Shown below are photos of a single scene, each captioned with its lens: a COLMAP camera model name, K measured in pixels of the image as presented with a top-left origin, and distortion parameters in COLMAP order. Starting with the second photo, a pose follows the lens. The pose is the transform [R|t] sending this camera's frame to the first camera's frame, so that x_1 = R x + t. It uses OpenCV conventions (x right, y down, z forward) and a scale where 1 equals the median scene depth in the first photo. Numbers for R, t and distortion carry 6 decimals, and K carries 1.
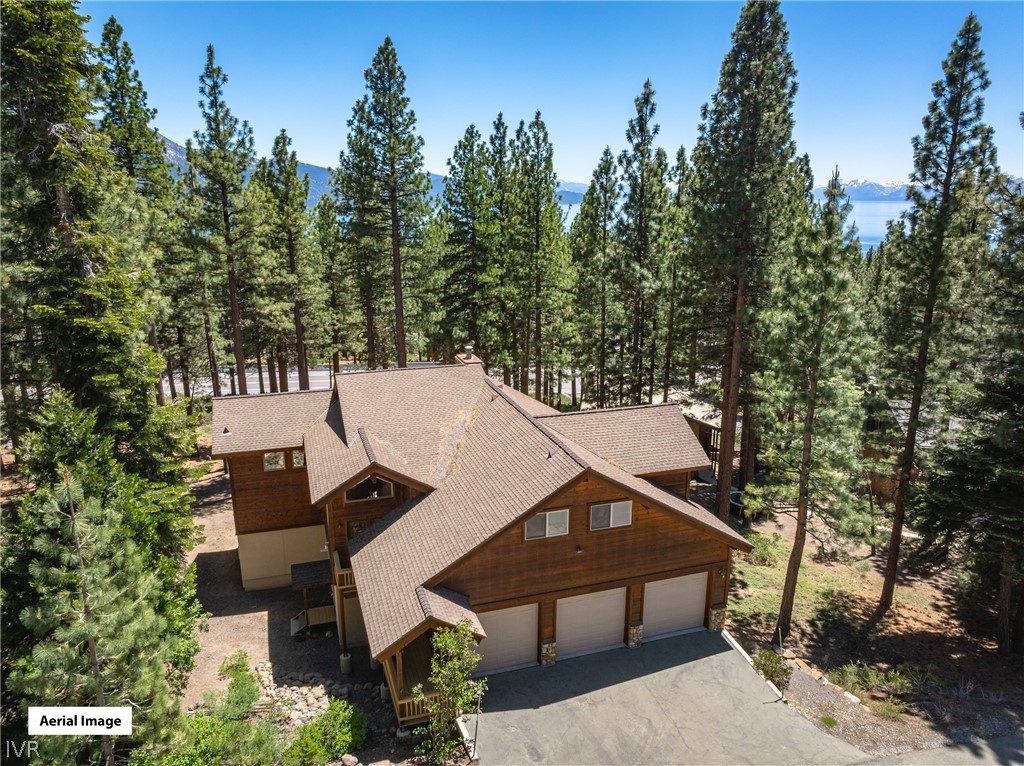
lens RADIAL K [[723.7, 0, 512.0], [0, 723.7, 383.0], [0, 0, 1]] dist [-0.058773, 0.052073]
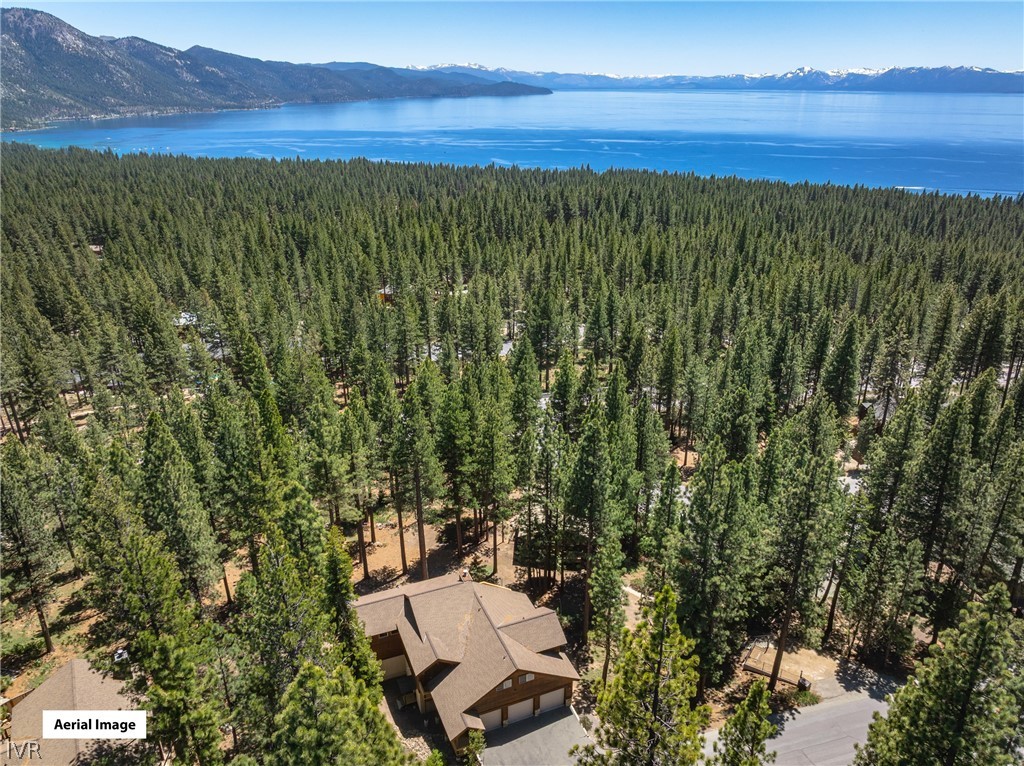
lens RADIAL K [[723.7, 0, 512.0], [0, 723.7, 383.0], [0, 0, 1]] dist [-0.058773, 0.052073]
pose [[0.996707, -0.031418, 0.074757, -0.083102], [0.020335, 0.989276, 0.144637, -1.222922], [-0.078500, -0.142641, 0.986657, -1.428278]]
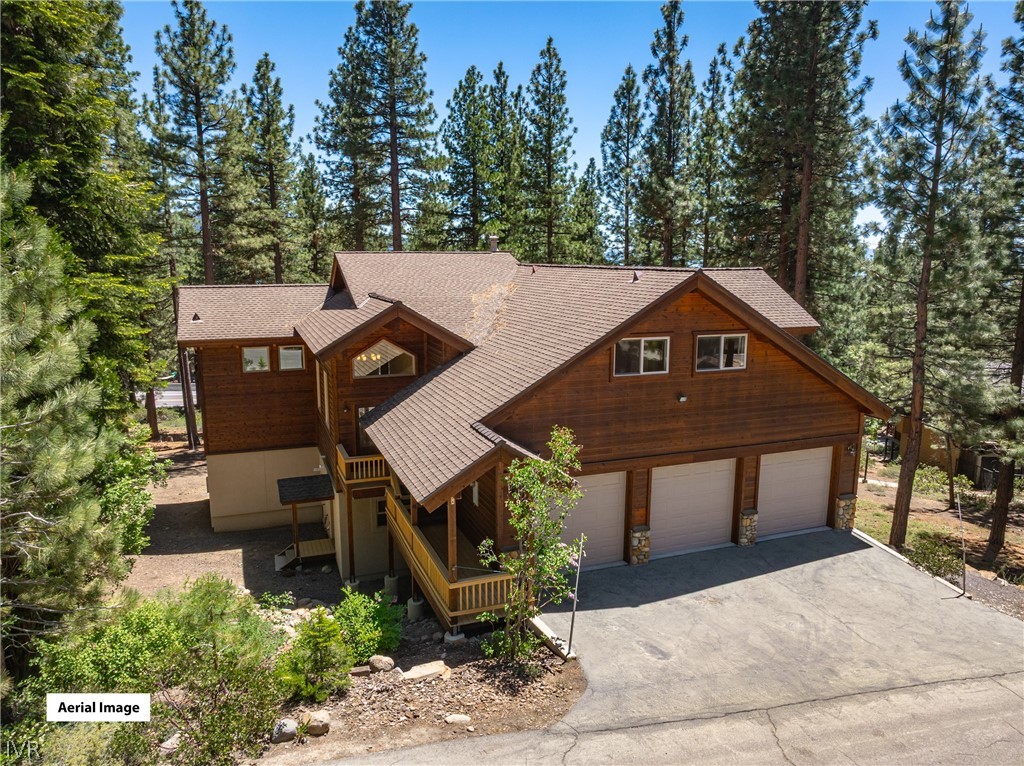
lens RADIAL K [[723.7, 0, 512.0], [0, 723.7, 383.0], [0, 0, 1]] dist [-0.058773, 0.052073]
pose [[0.998964, -0.008766, 0.044652, -0.101703], [0.012455, 0.996469, -0.083033, 0.247401], [-0.043766, 0.083503, 0.995546, 0.241229]]
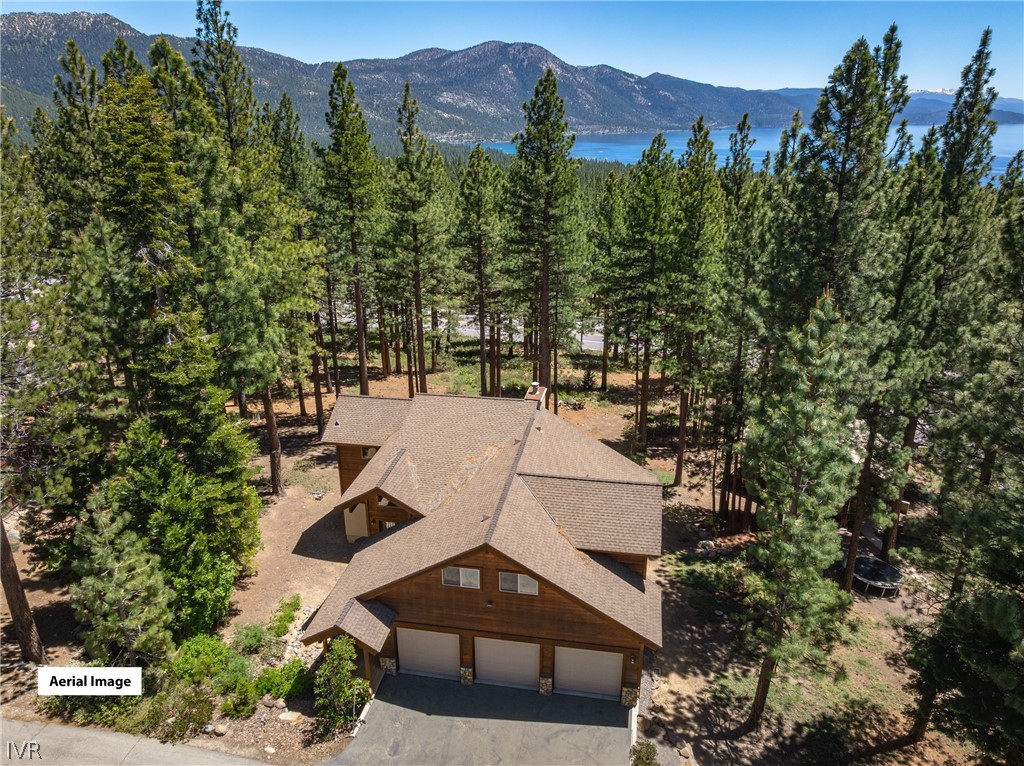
lens RADIAL K [[723.7, 0, 512.0], [0, 723.7, 383.0], [0, 0, 1]] dist [-0.058773, 0.052073]
pose [[0.882894, 0.163279, -0.440271, 0.524678], [-0.116254, 0.984416, 0.131950, -0.254800], [0.454954, -0.065315, 0.888116, -0.007766]]
